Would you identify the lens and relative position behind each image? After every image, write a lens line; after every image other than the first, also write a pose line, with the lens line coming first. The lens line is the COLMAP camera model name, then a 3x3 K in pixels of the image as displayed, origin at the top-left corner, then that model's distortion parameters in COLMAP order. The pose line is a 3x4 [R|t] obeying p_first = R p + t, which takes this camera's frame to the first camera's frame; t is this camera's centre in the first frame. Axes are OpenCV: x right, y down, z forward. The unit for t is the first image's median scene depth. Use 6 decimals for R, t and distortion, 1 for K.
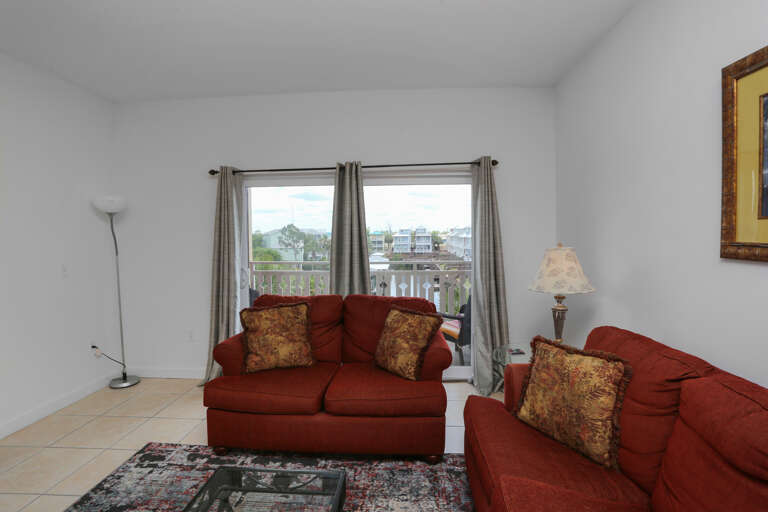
lens RADIAL K [[384.4, 0, 396.5], [0, 384.4, 257.2], [0, 0, 1]] dist [-0.039076, 0.007217]
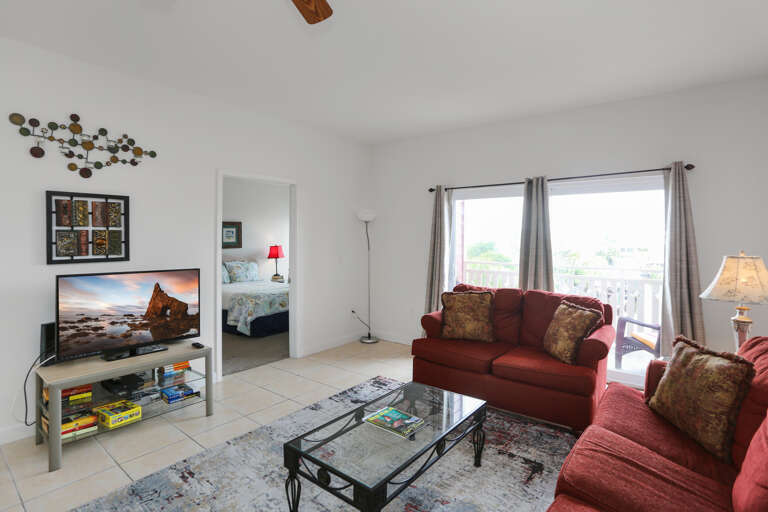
lens RADIAL K [[384.4, 0, 384.8], [0, 384.4, 240.7], [0, 0, 1]] dist [-0.039076, 0.007217]
pose [[0.821993, 0.022080, -0.569070, 0.200928], [-0.049798, 0.998207, -0.033200, 0.010432], [0.567316, 0.055629, 0.821619, -0.251068]]
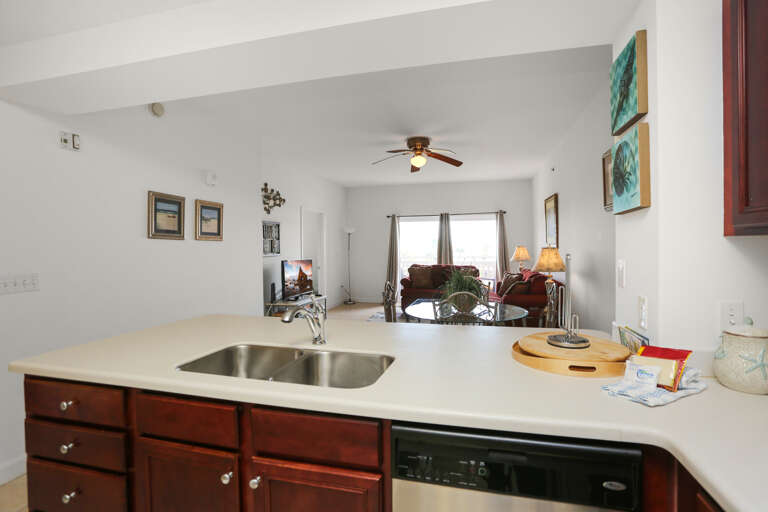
lens RADIAL K [[384.4, 0, 384.8], [0, 384.4, 243.1], [0, 0, 1]] dist [-0.039076, 0.007217]
pose [[0.977664, 0.002678, -0.210156, 0.025432], [-0.015195, 0.998203, -0.057970, 0.126957], [0.209623, 0.059868, 0.975948, -1.862501]]
